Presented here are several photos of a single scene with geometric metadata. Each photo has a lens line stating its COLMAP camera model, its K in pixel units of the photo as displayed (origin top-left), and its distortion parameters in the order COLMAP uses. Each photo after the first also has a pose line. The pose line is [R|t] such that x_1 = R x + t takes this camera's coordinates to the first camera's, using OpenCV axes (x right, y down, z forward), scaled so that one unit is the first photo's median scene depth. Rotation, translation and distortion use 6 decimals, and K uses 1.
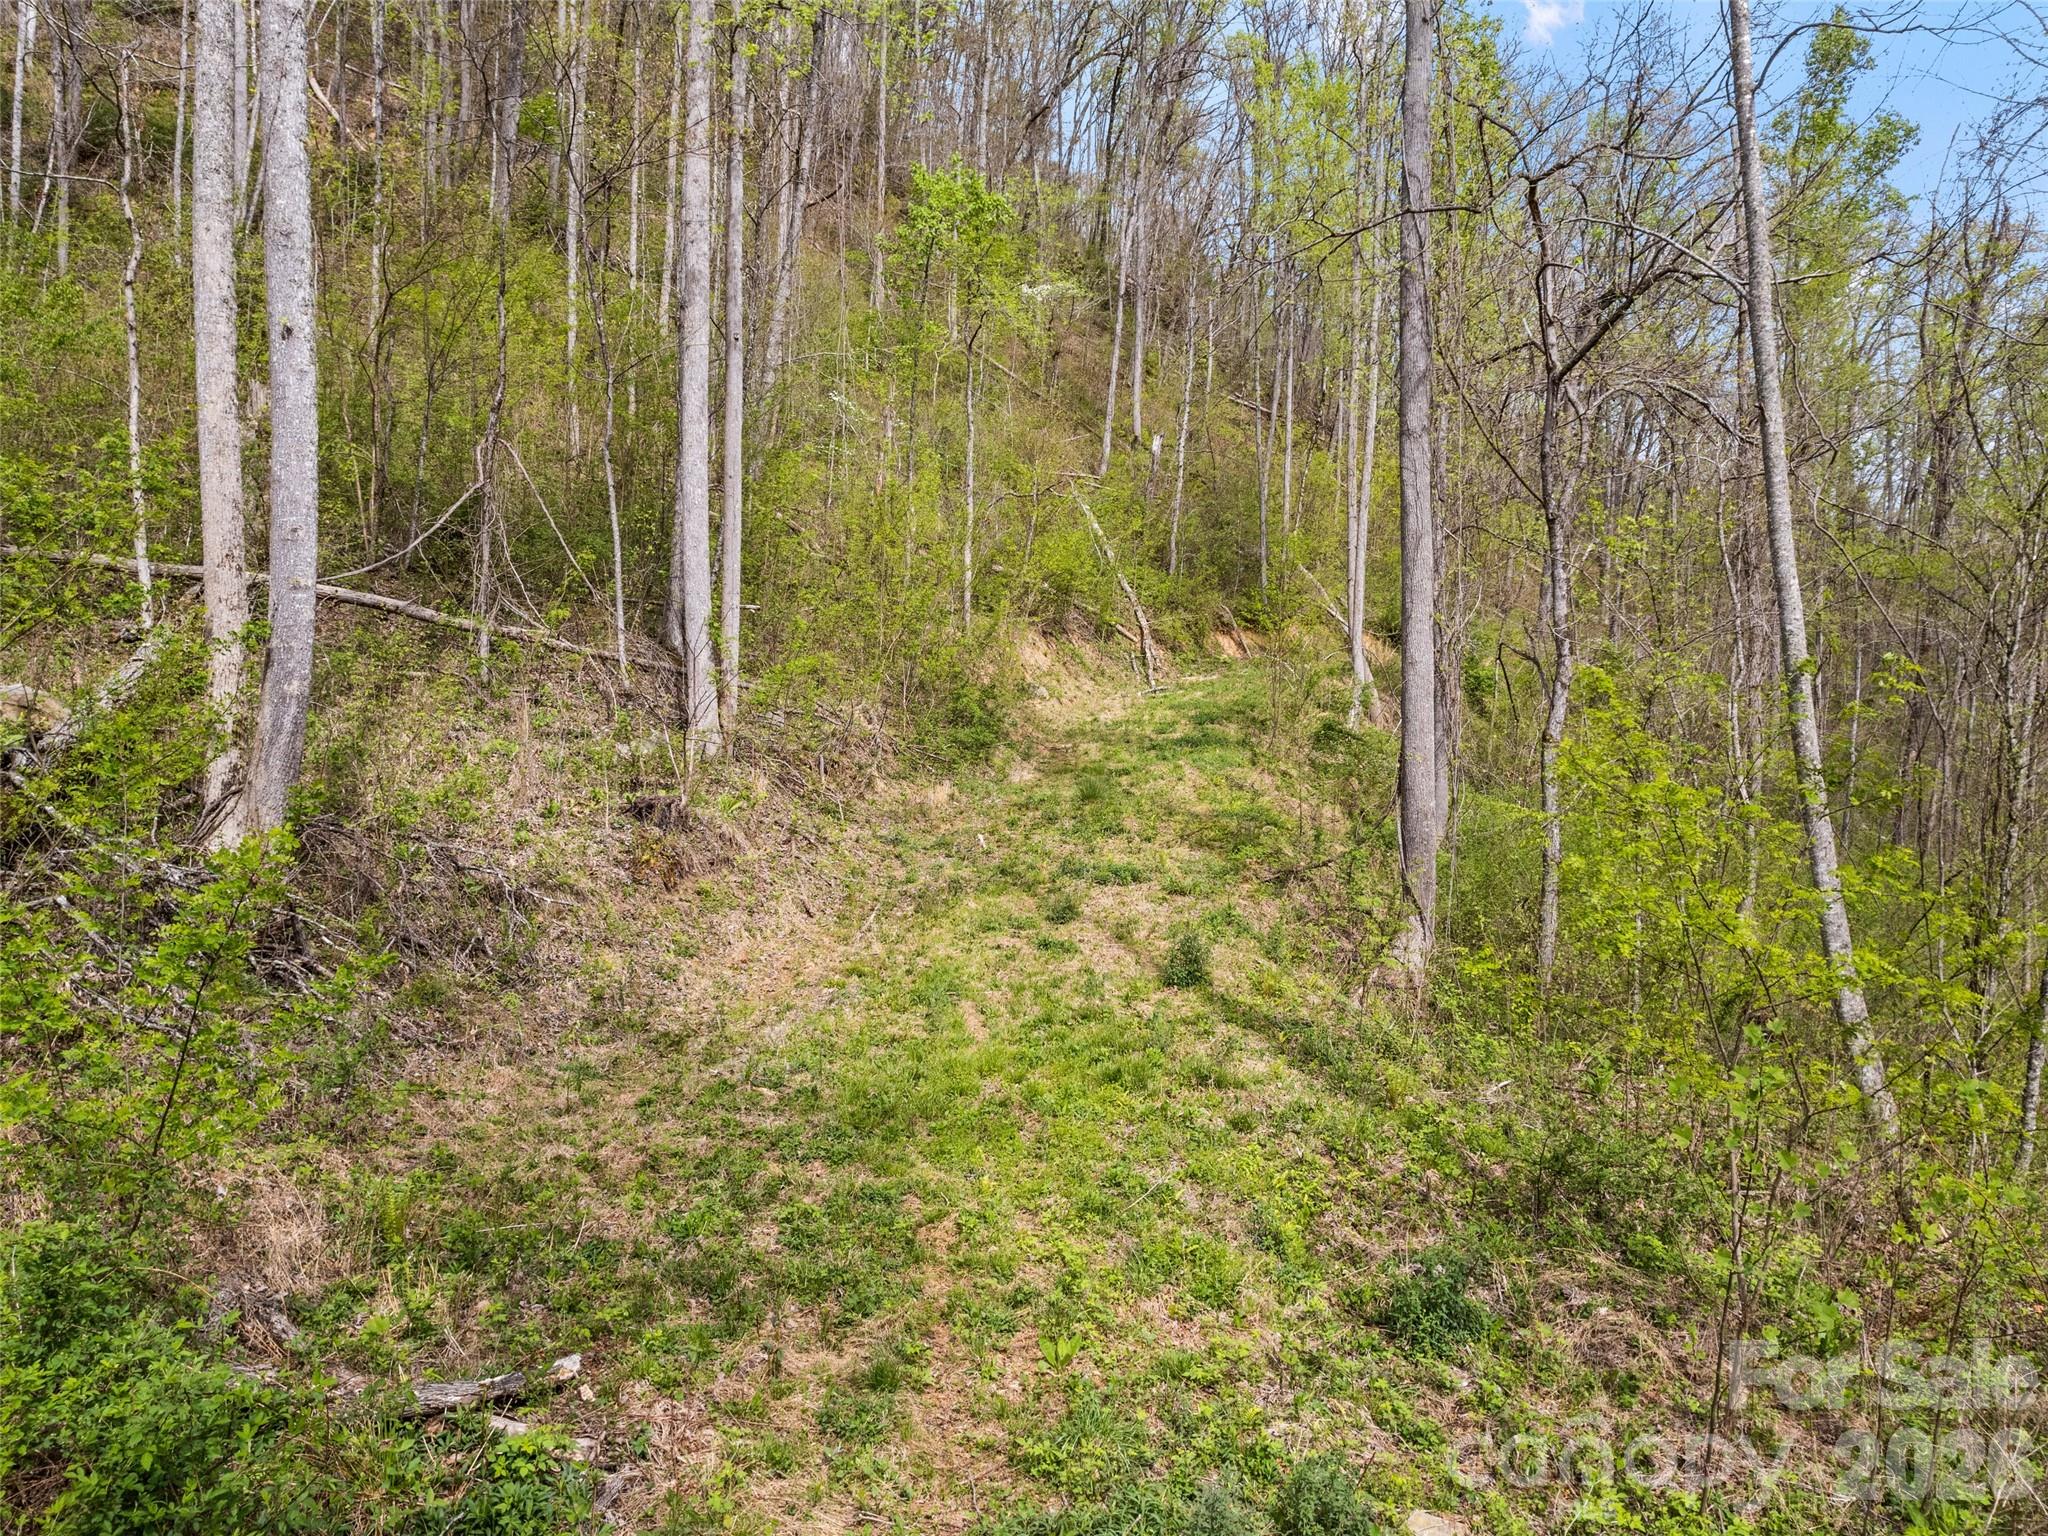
lens RADIAL K [[1424.6, 0, 1020.3], [0, 1424.6, 808.6], [0, 0, 1]] dist [-0.073926, 0.063785]
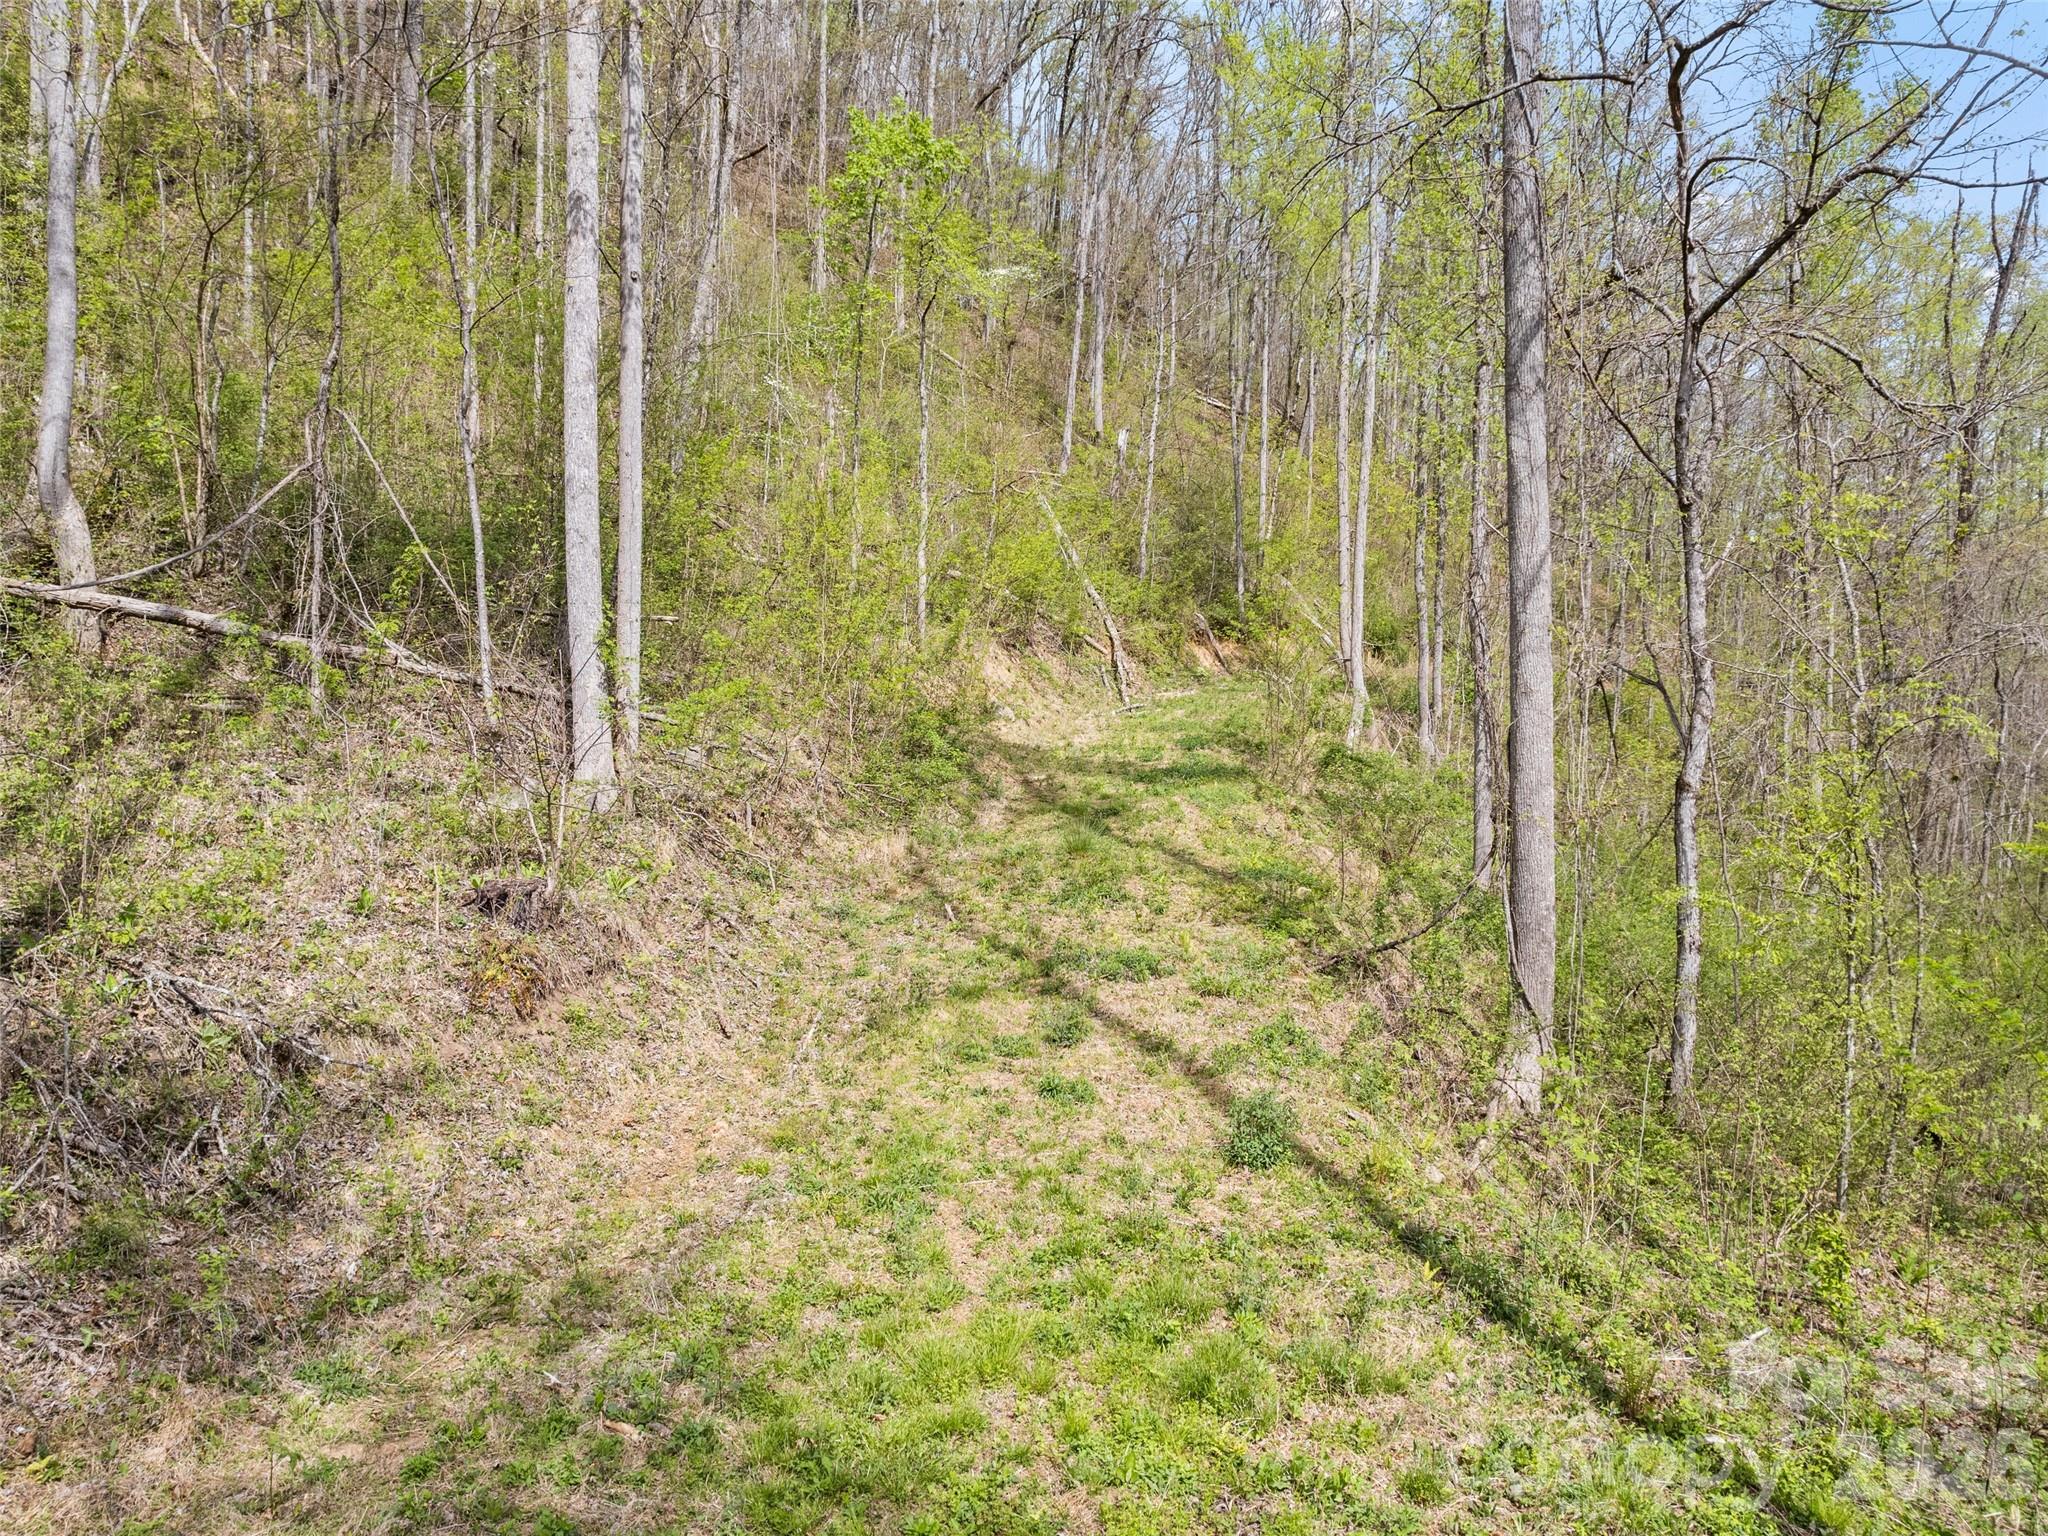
lens RADIAL K [[1424.6, 0, 1020.3], [0, 1424.6, 808.6], [0, 0, 1]] dist [-0.073926, 0.063785]
pose [[0.999281, -0.008260, 0.036999, -0.014454], [0.008440, 0.999953, -0.004717, -0.027290], [-0.036958, 0.005026, 0.999304, 0.176239]]
